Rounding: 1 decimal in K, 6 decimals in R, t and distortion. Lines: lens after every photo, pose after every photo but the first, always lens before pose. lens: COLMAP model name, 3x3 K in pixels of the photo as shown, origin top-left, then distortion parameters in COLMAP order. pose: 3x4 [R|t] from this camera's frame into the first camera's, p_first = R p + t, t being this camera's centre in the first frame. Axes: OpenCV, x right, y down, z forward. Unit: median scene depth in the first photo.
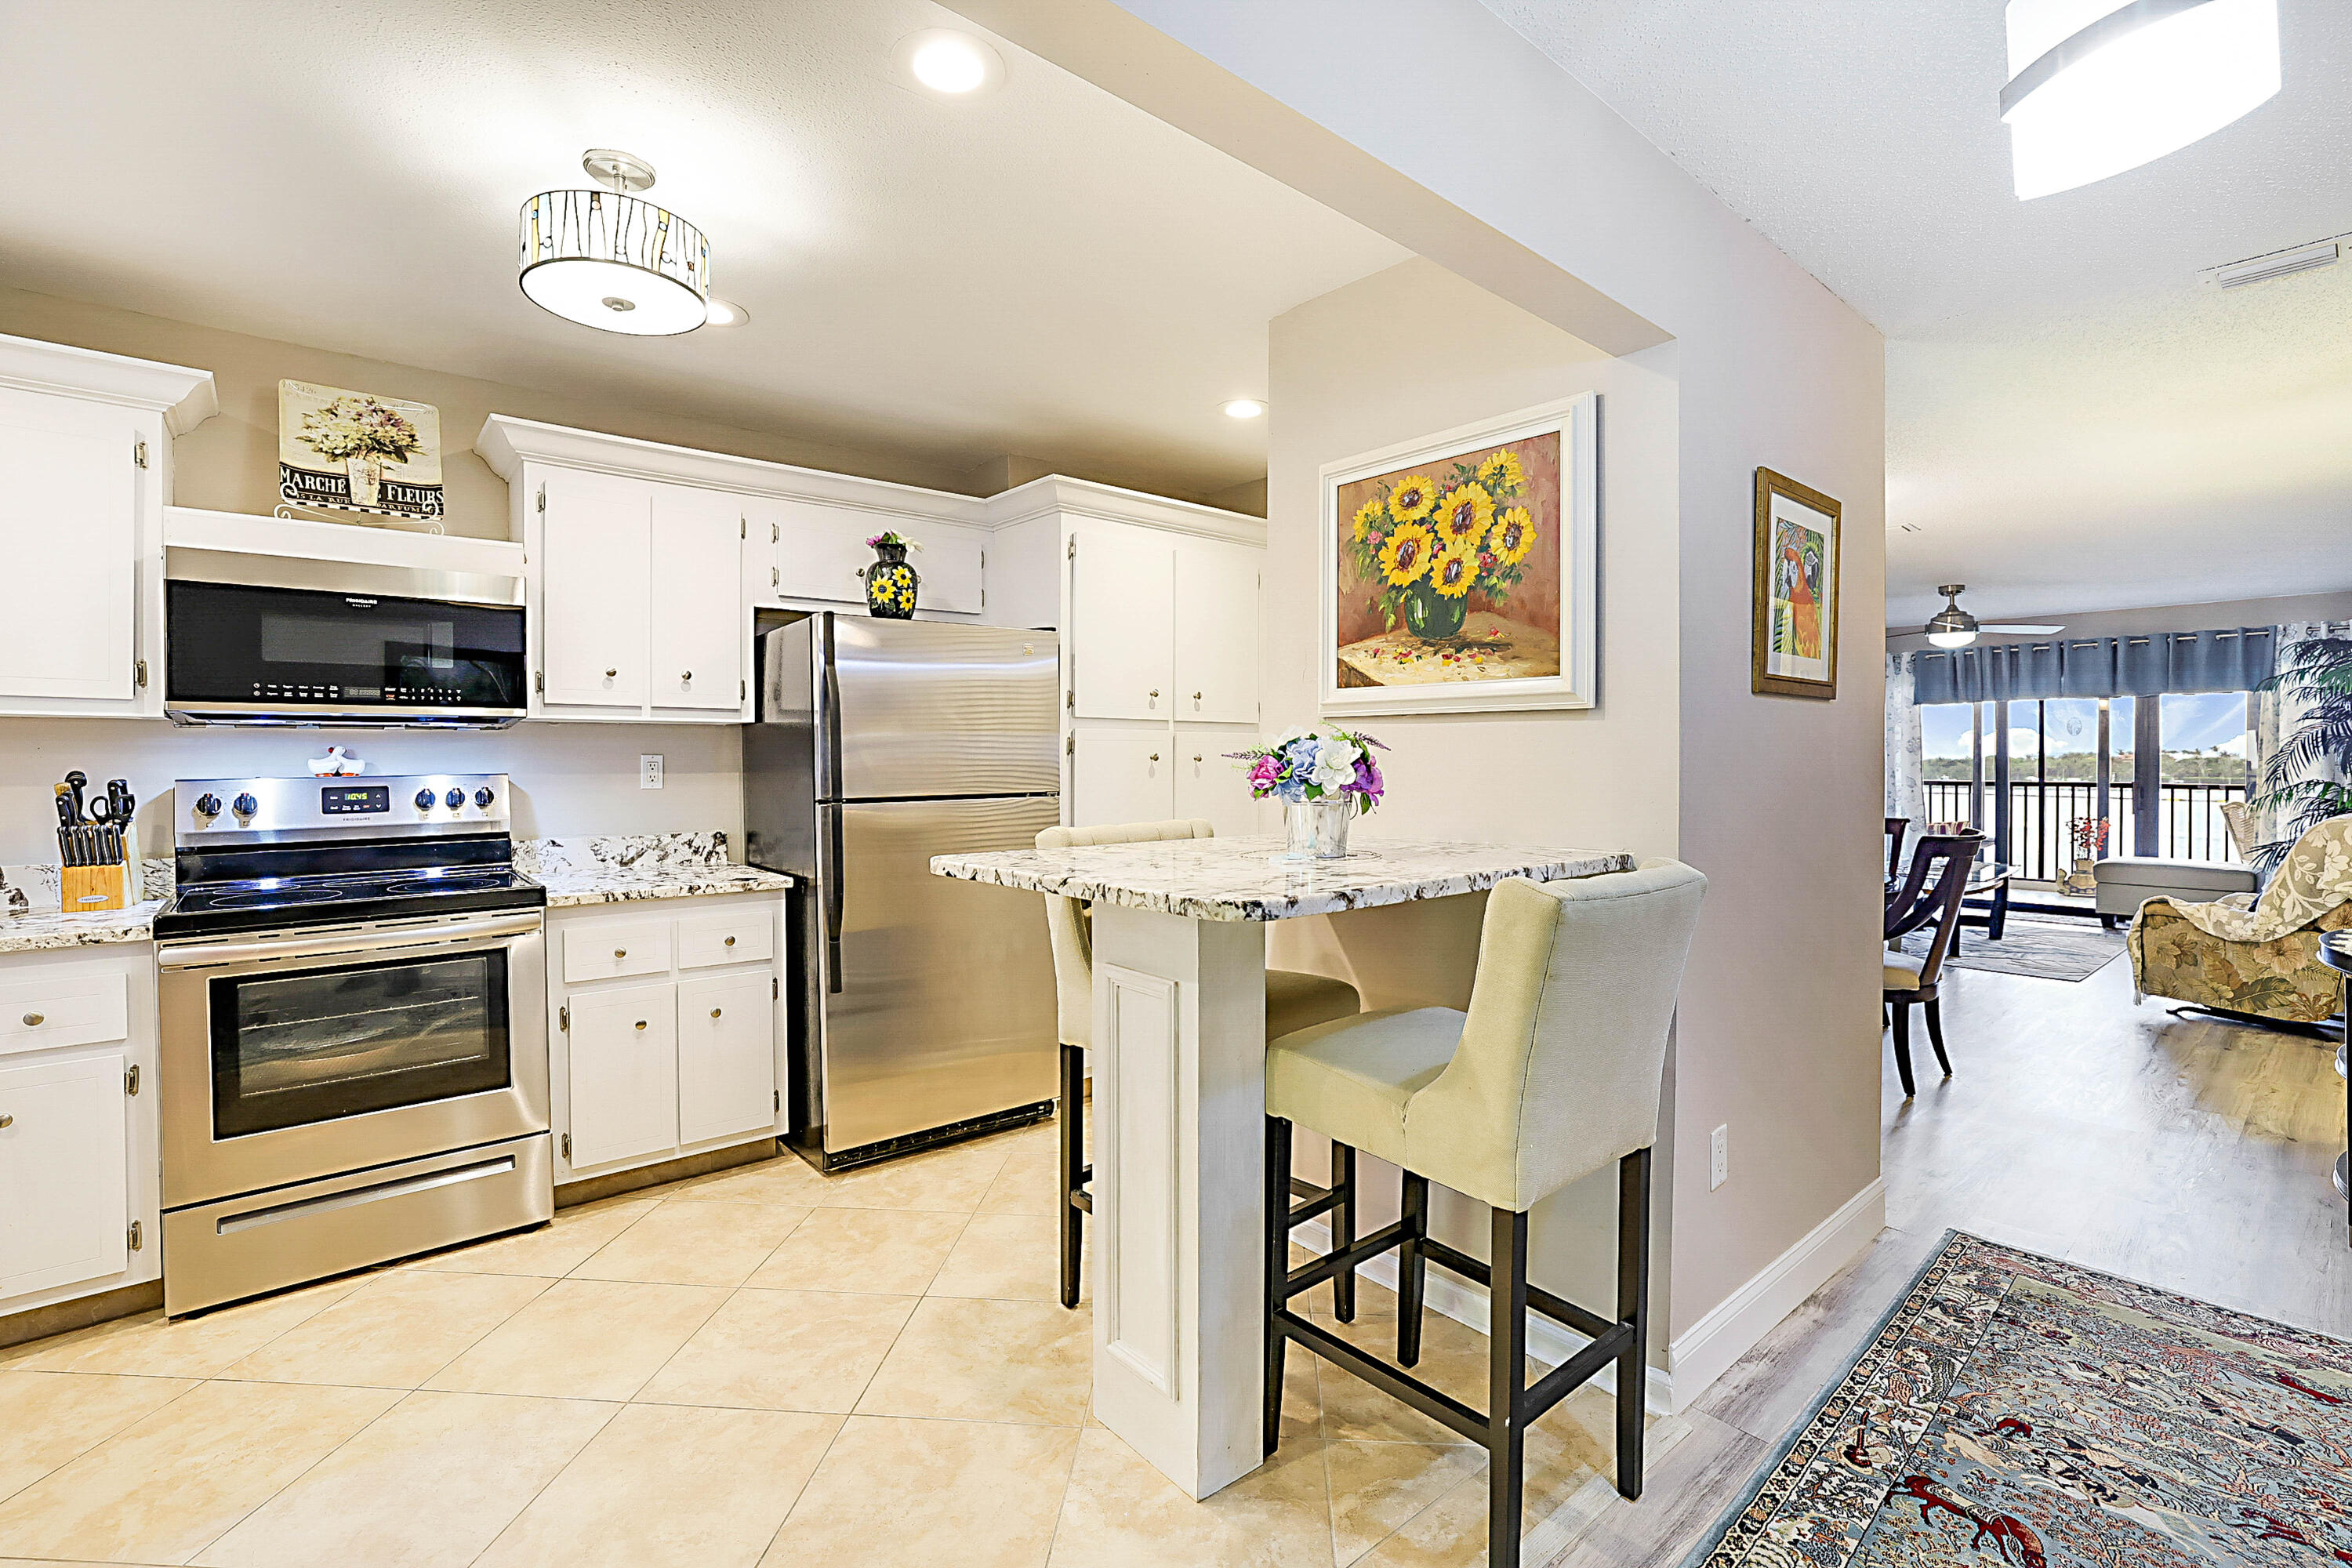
lens RADIAL K [[1061.9, 0, 1172.5], [0, 1061.9, 767.2], [0, 0, 1]] dist [-0.043537, 0.020584]
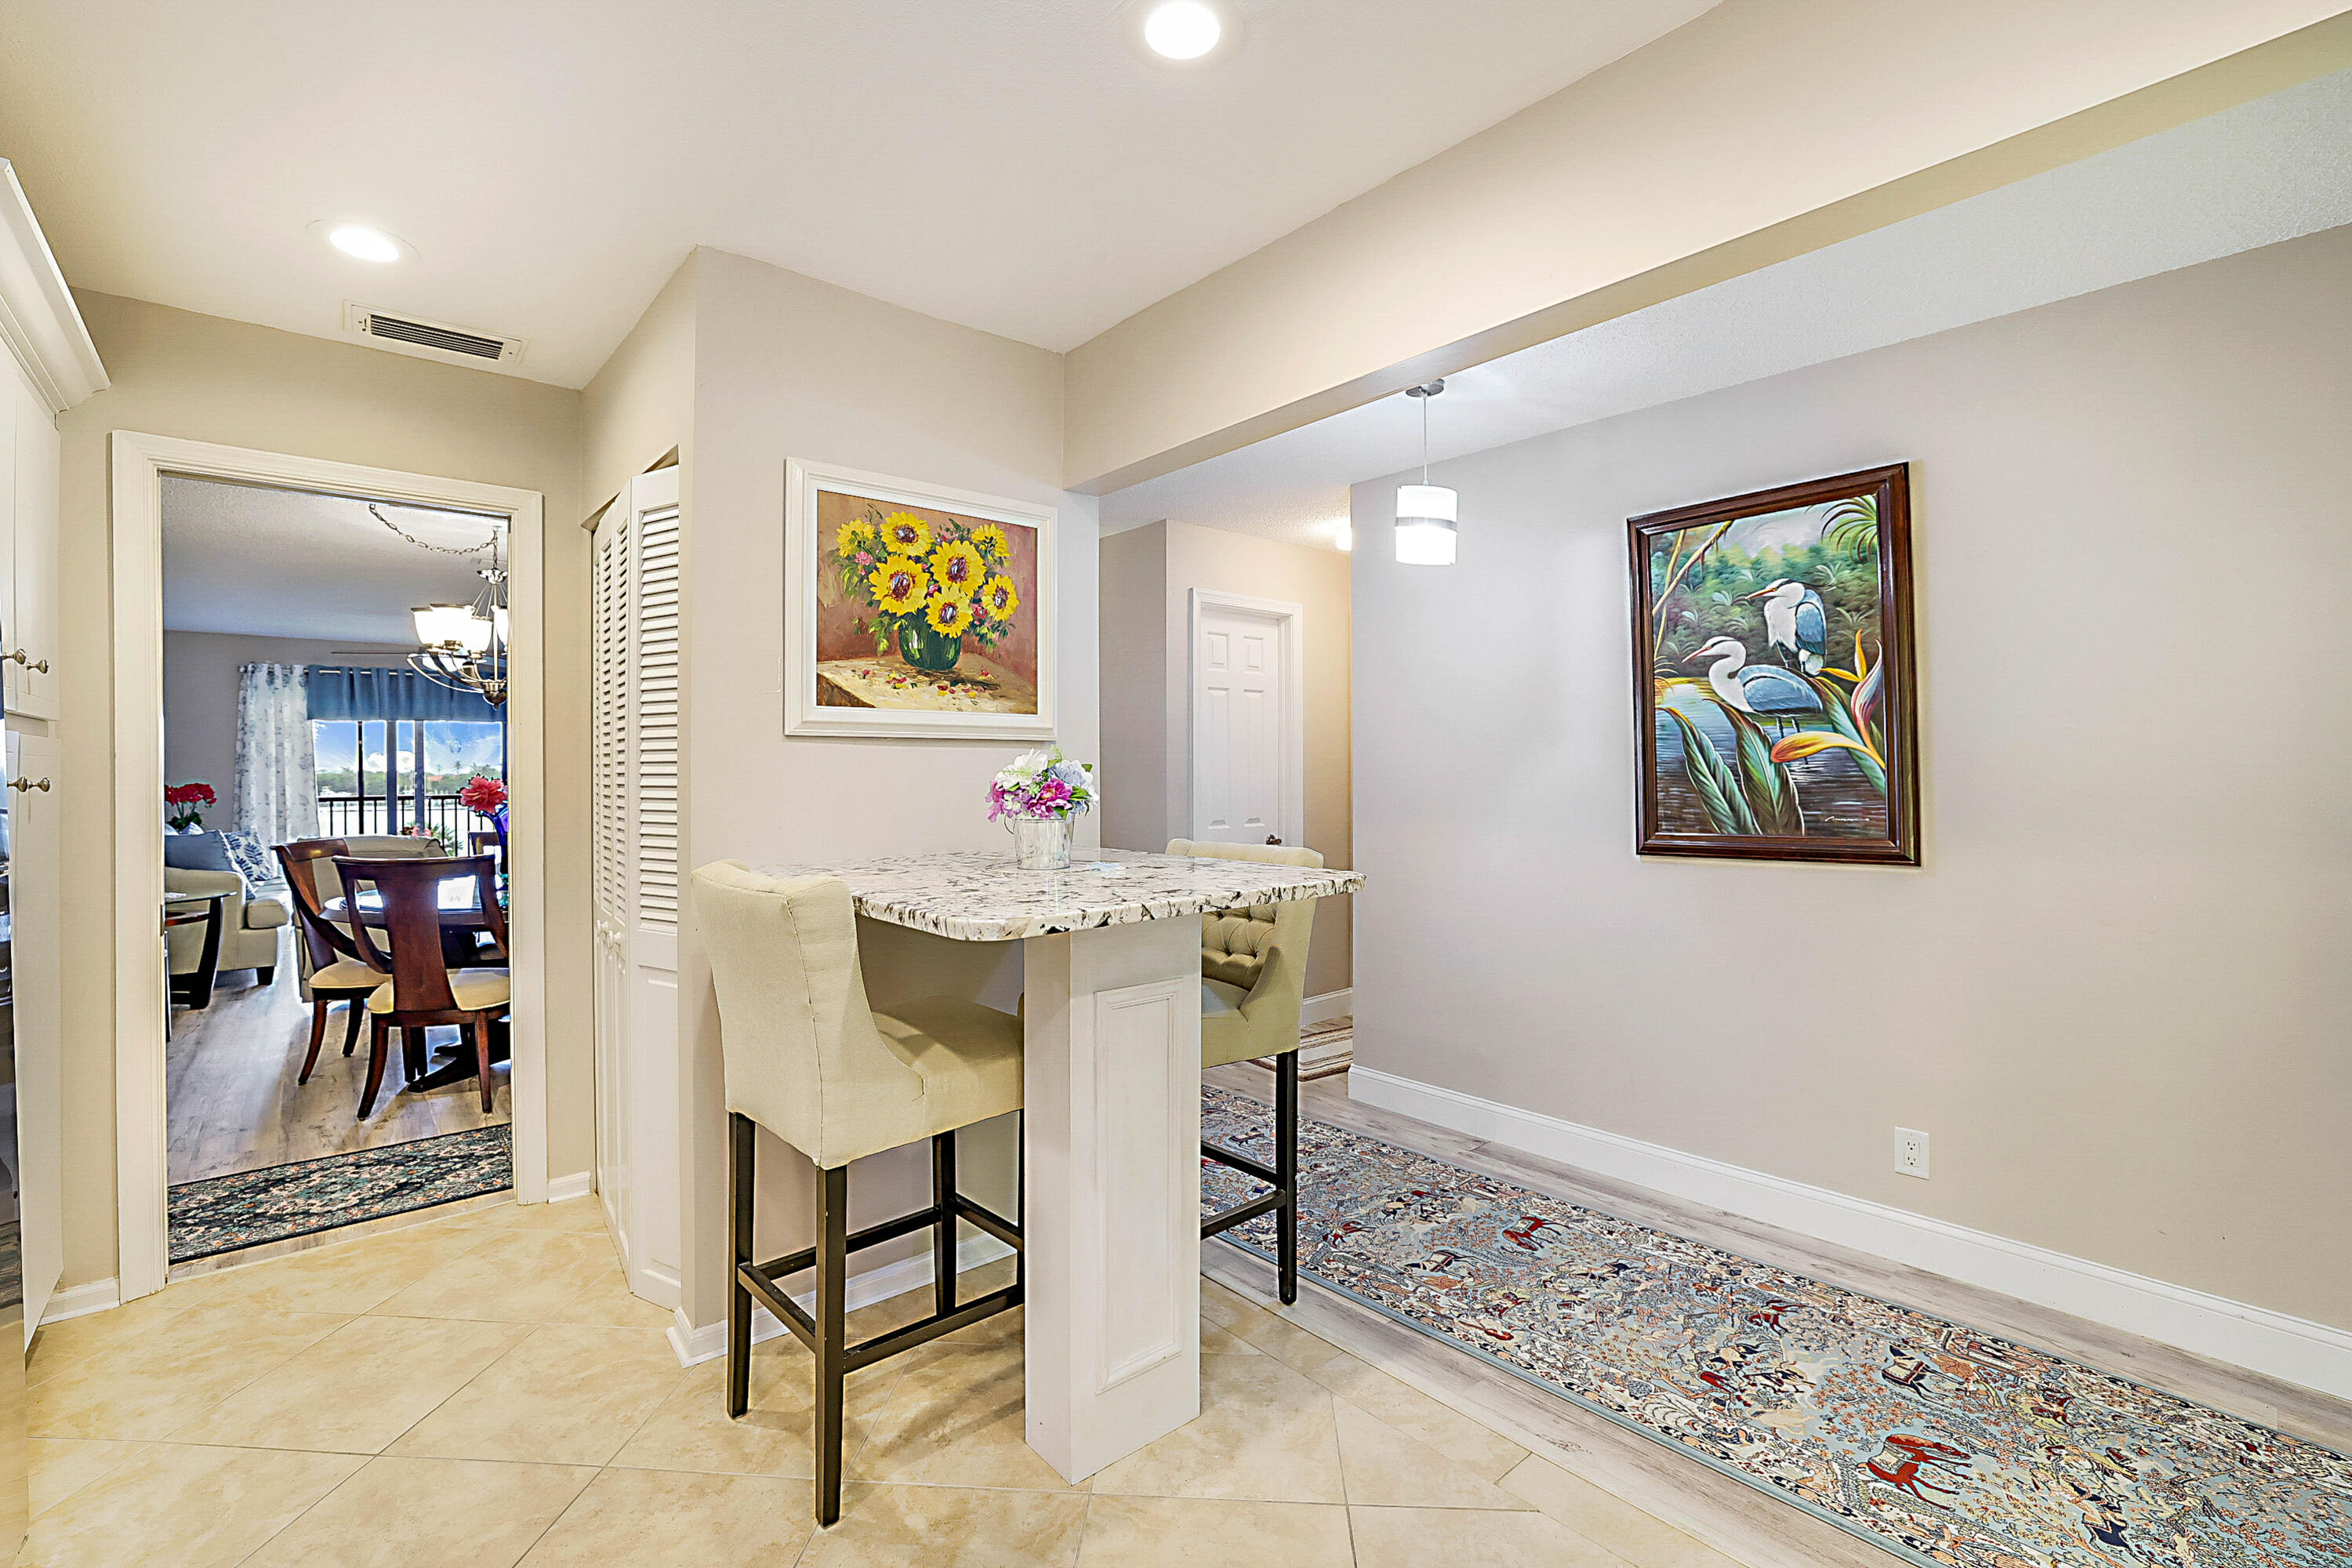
lens RADIAL K [[1029.4, 0, 1171.7], [0, 1029.4, 766.2], [0, 0, 1]] dist [-0.045557, 0.018456]
pose [[-0.012784, 0.002816, 0.999914, -0.745250], [0.012709, 0.999916, -0.002654, -0.014324], [-0.999838, 0.012674, -0.012819, 0.695439]]
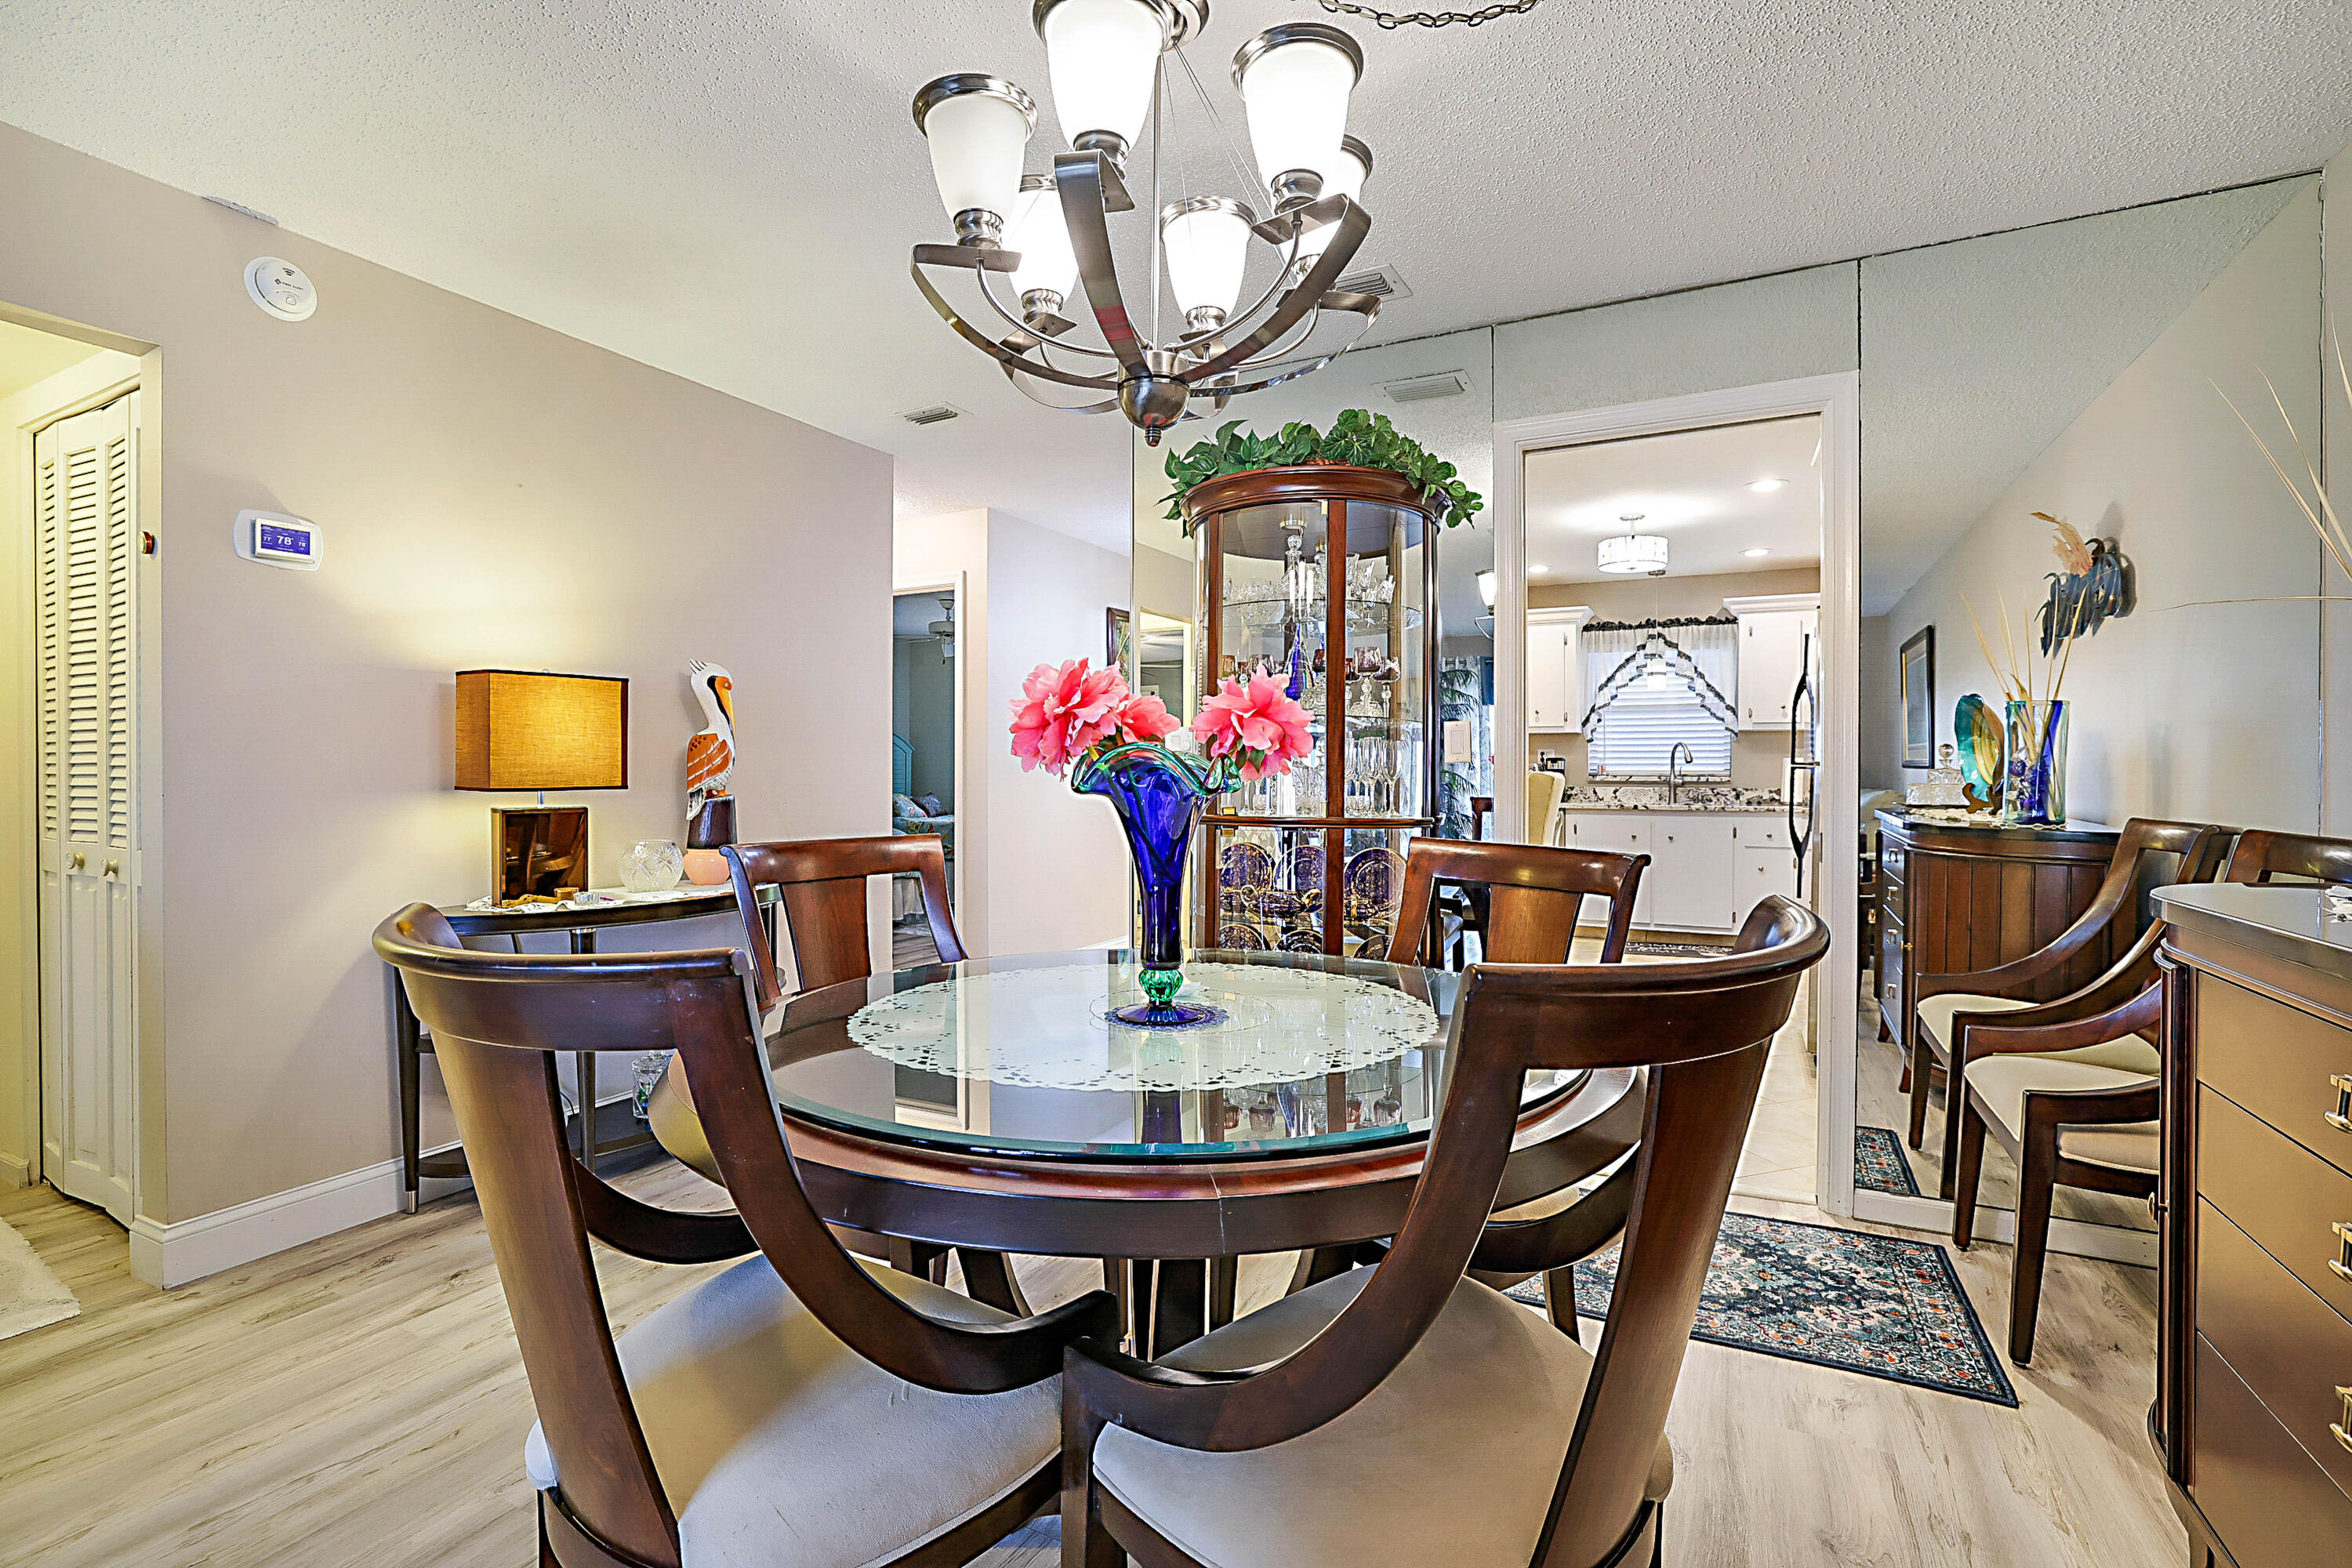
lens RADIAL K [[1042.2, 0, 1181.6], [0, 1042.2, 772.0], [0, 0, 1]] dist [-0.051920, 0.018402]
pose [[-0.926286, -0.000374, -0.376822, 1.140278], [-0.005629, 0.999902, 0.012845, 0.034046], [0.376780, 0.014019, -0.926197, 2.301260]]
